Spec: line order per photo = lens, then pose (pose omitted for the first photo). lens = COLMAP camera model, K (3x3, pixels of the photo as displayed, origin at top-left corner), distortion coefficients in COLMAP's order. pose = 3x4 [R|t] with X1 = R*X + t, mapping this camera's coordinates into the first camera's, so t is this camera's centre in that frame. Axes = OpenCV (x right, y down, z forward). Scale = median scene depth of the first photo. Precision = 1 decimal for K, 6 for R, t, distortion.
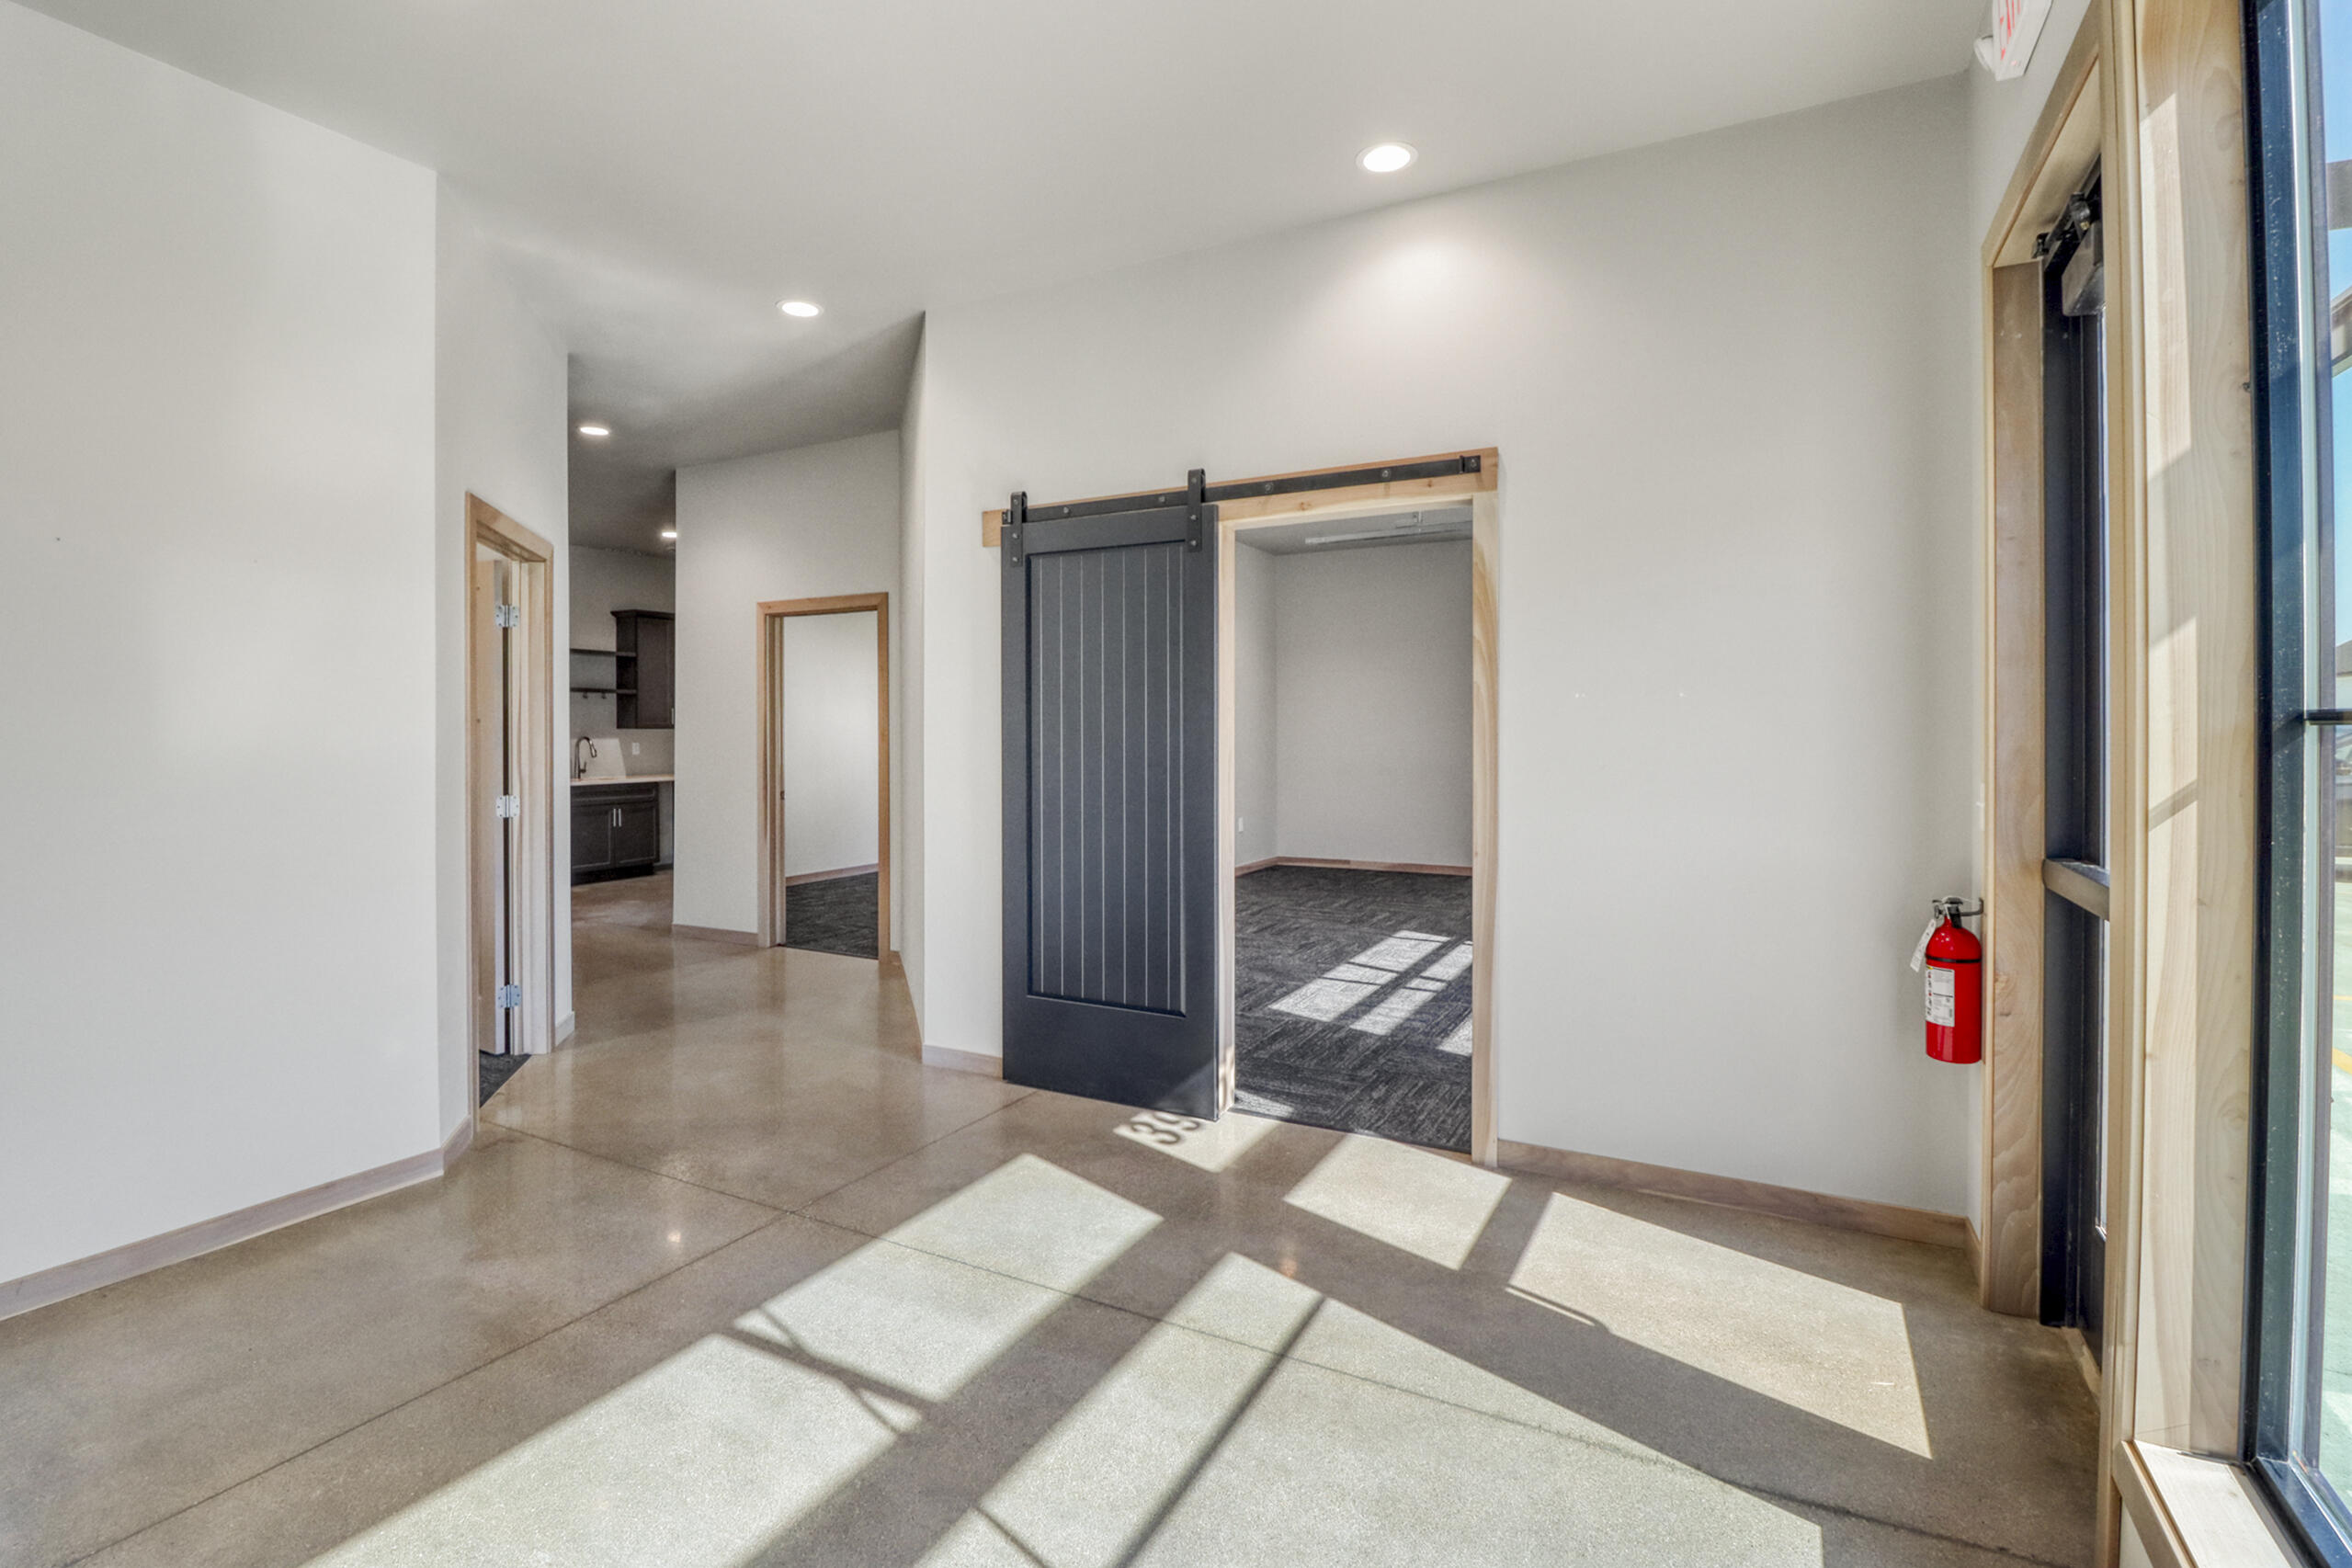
lens RADIAL K [[1096.1, 0, 1172.9], [0, 1096.1, 735.2], [0, 0, 1]] dist [0.000259, -0.013342]
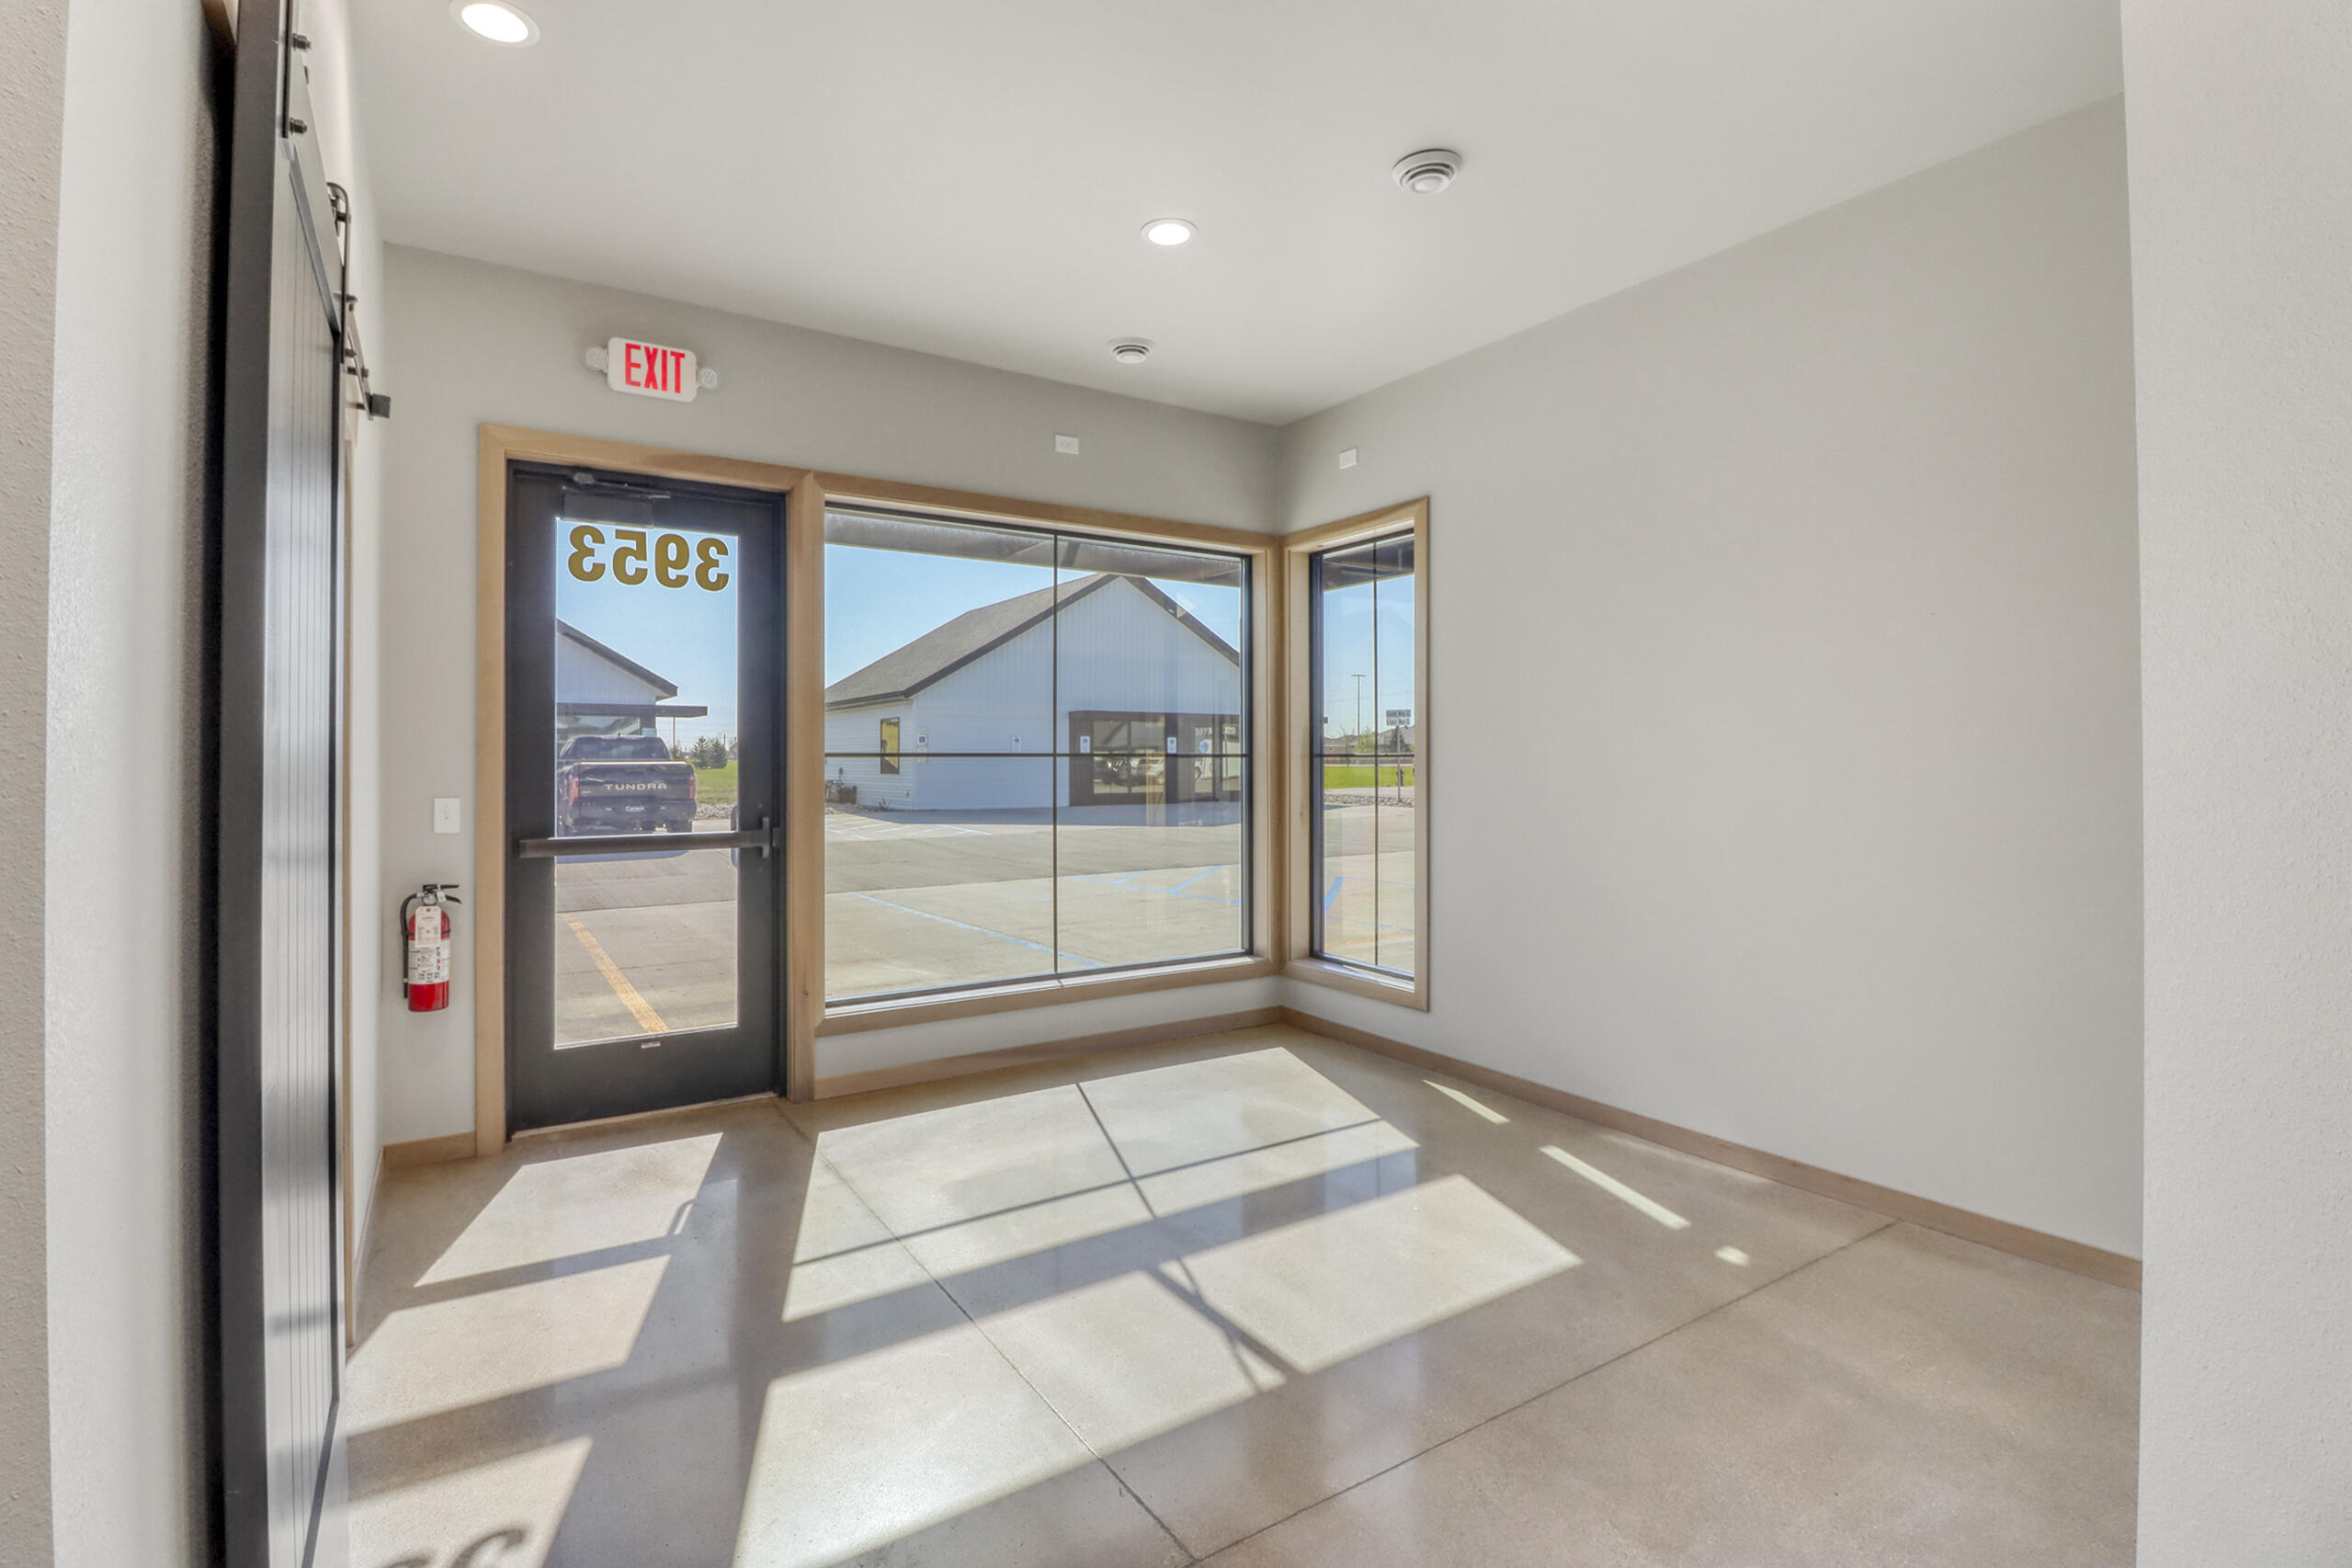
lens RADIAL K [[1096.1, 0, 1172.9], [0, 1096.1, 735.2], [0, 0, 1]] dist [0.000259, -0.013342]
pose [[-0.878947, 0.016431, 0.476636, -0.716142], [0.008362, 0.999784, -0.019046, -0.003669], [-0.476846, -0.012755, -0.878894, 1.740902]]
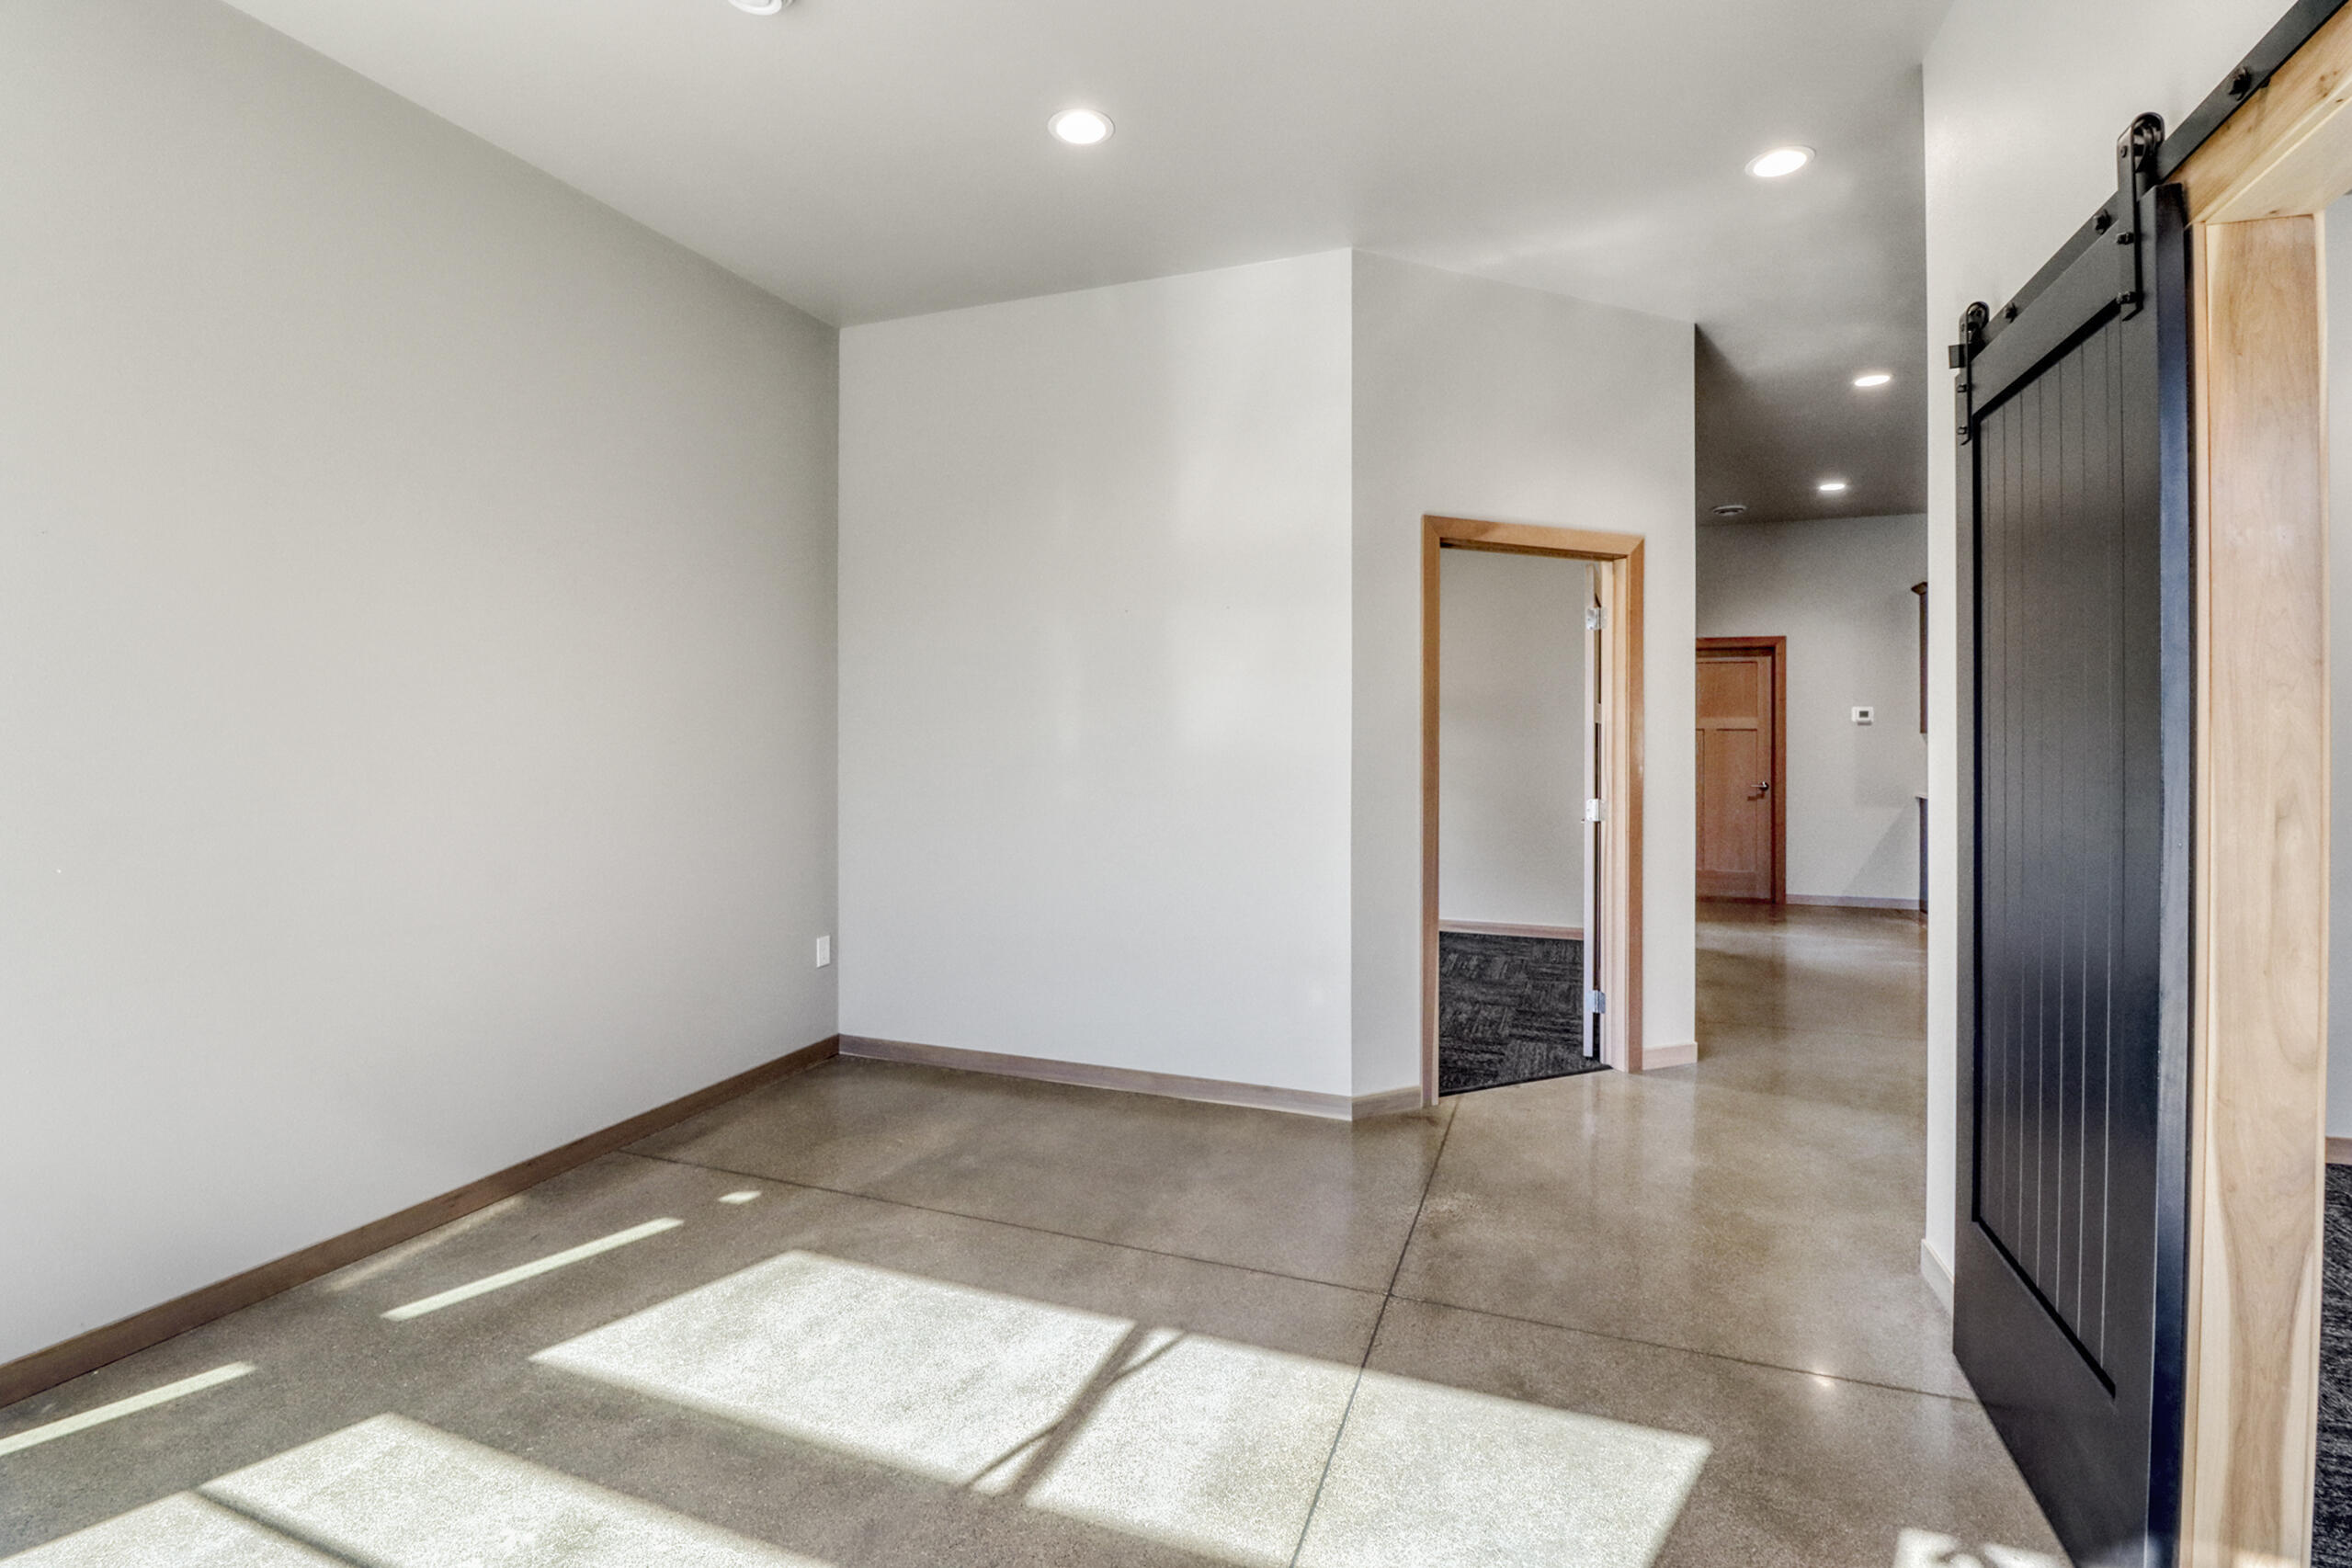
lens RADIAL K [[1096.1, 0, 1172.9], [0, 1096.1, 735.2], [0, 0, 1]] dist [0.000259, -0.013342]
pose [[0.129617, 0.010070, -0.991513, 0.544027], [-0.010905, 0.999902, 0.008730, -0.012016], [0.991504, 0.009681, 0.129714, 0.811498]]
